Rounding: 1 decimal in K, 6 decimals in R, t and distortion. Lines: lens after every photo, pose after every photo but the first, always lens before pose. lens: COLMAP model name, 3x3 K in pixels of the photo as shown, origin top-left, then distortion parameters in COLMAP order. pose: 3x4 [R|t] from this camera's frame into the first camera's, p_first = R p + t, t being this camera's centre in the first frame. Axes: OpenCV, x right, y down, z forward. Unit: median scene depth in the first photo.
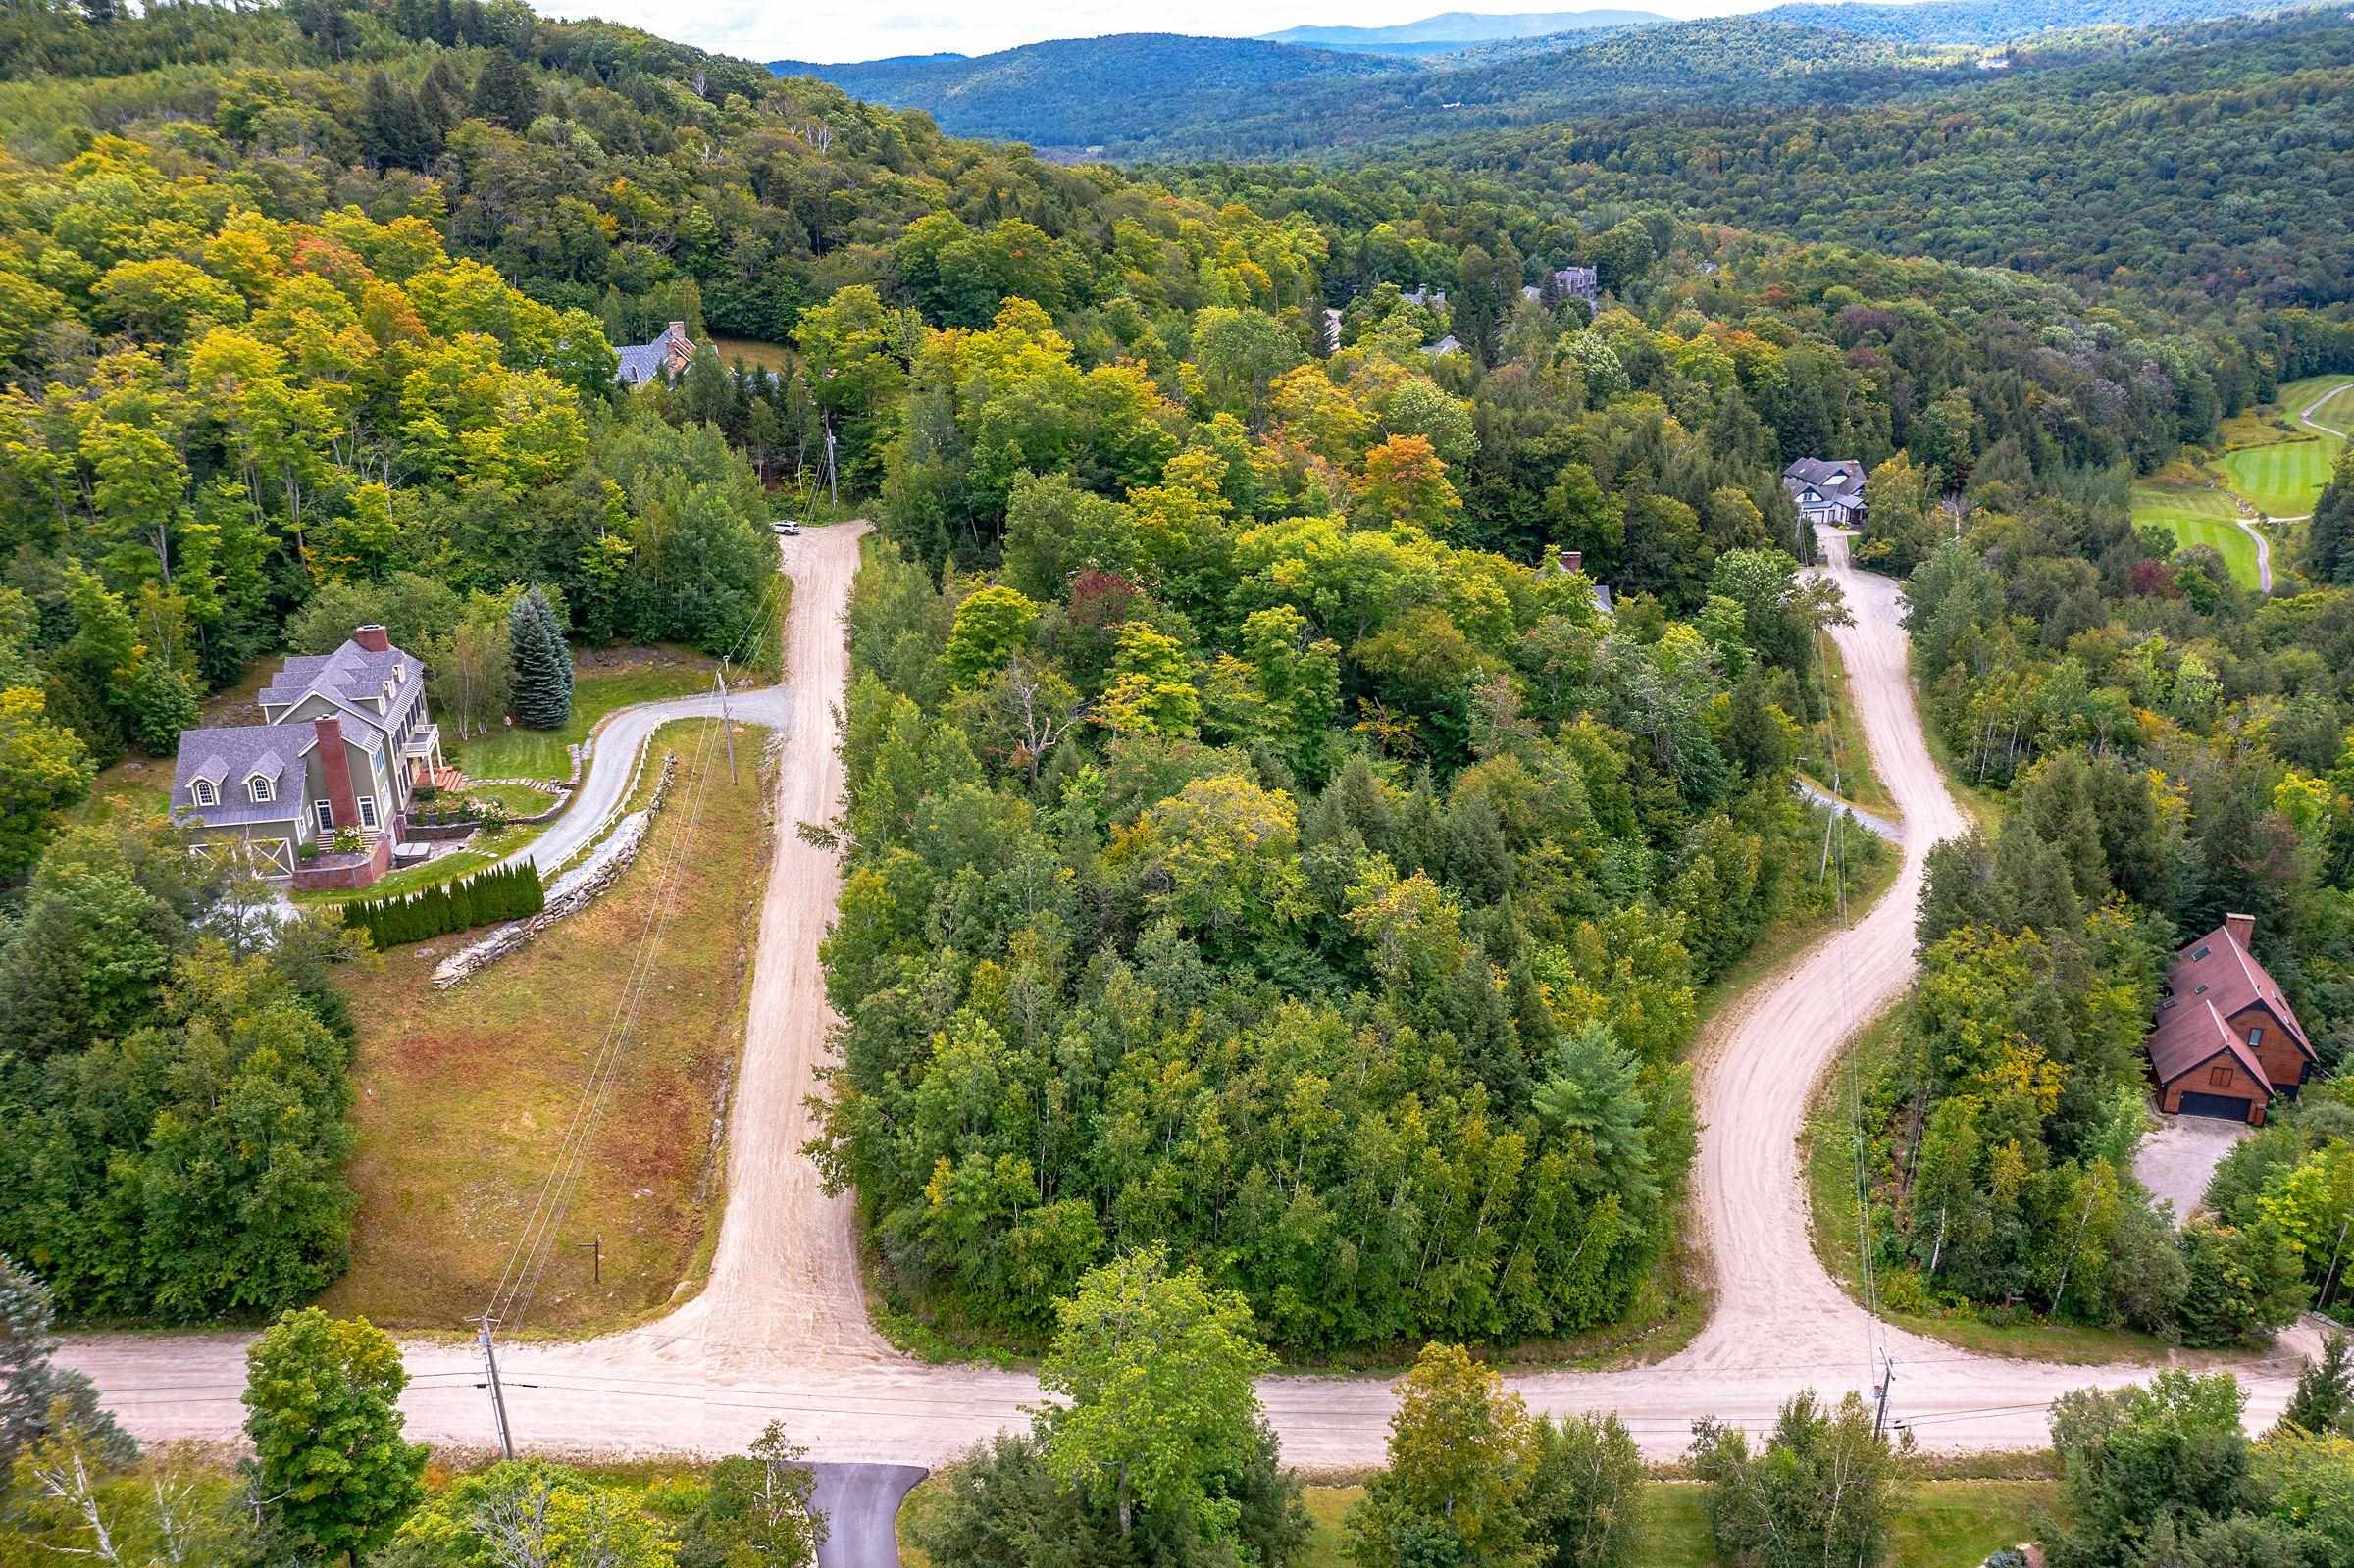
lens RADIAL K [[1767.6, 0, 1183.1], [0, 1767.6, 1030.2], [0, 0, 1]] dist [-0.001326, -0.000410]
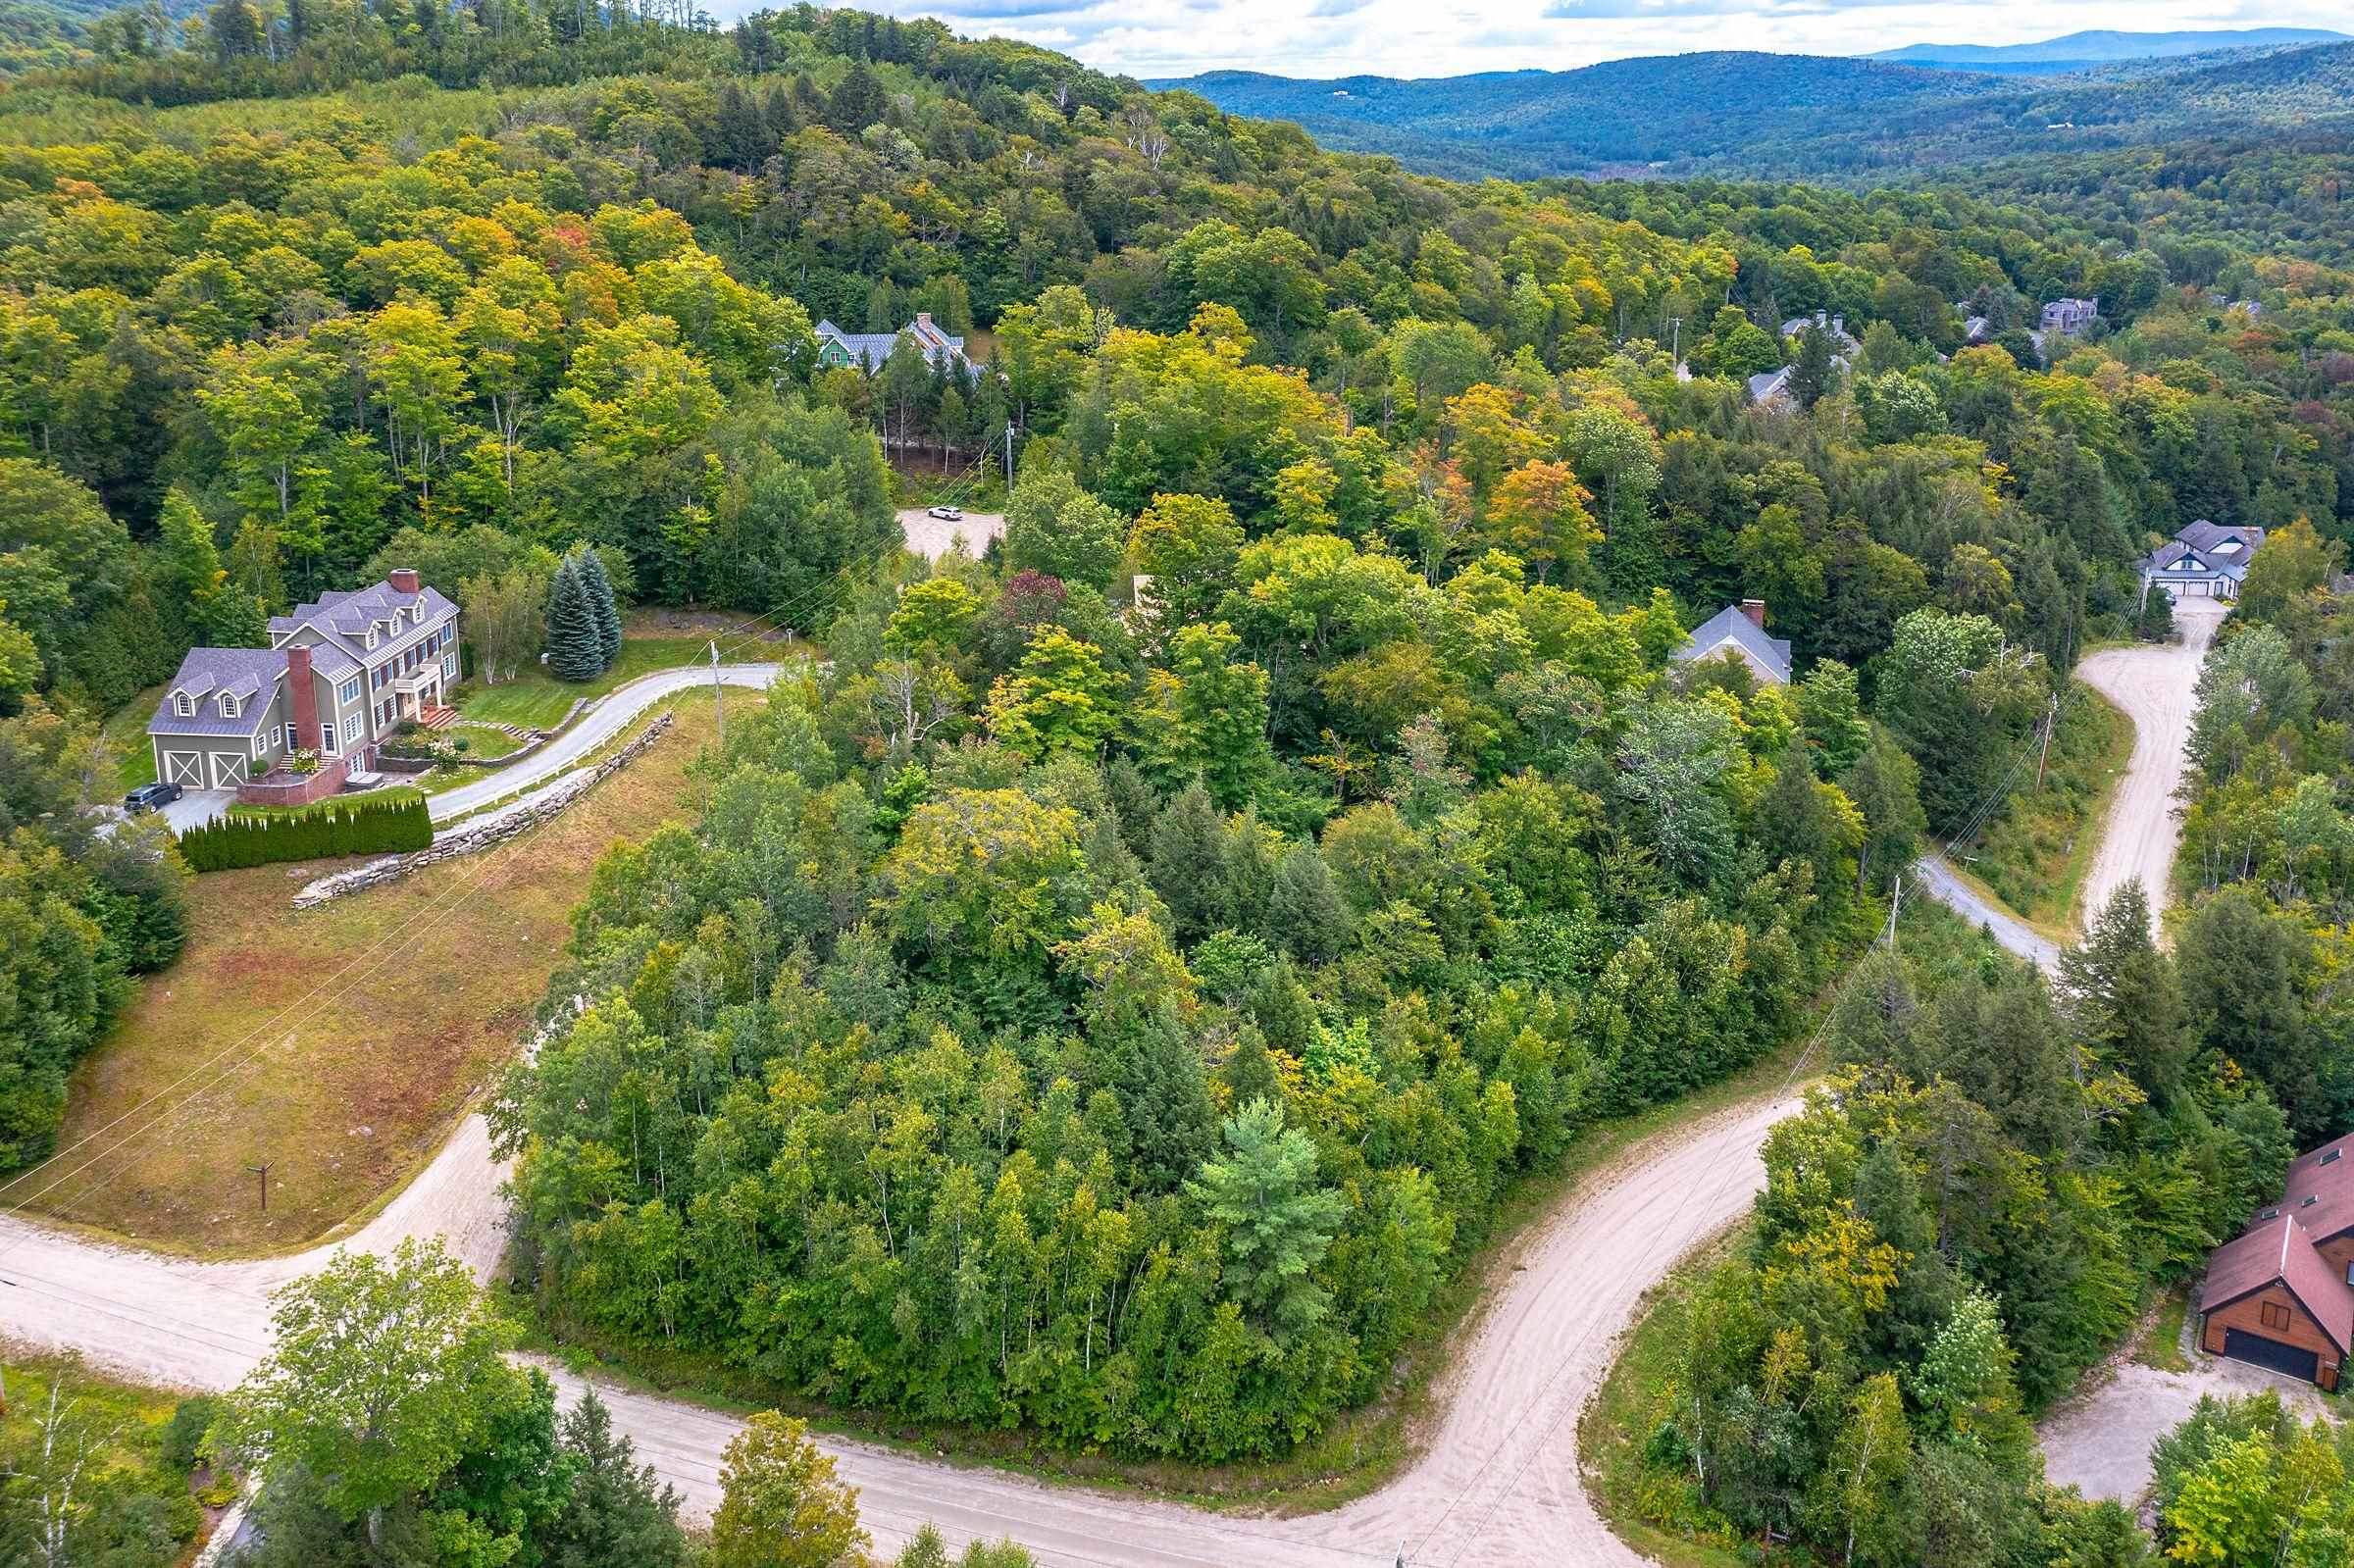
lens RADIAL K [[1917.8, 0, 1159.2], [0, 1917.8, 773.7], [0, 0, 1]] dist [-0.004915, 0.001158]
pose [[0.955128, 0.106071, -0.276549, 0.303217], [-0.146920, 0.980383, -0.131392, -0.022666], [0.257187, 0.166127, 0.951975, 0.036127]]
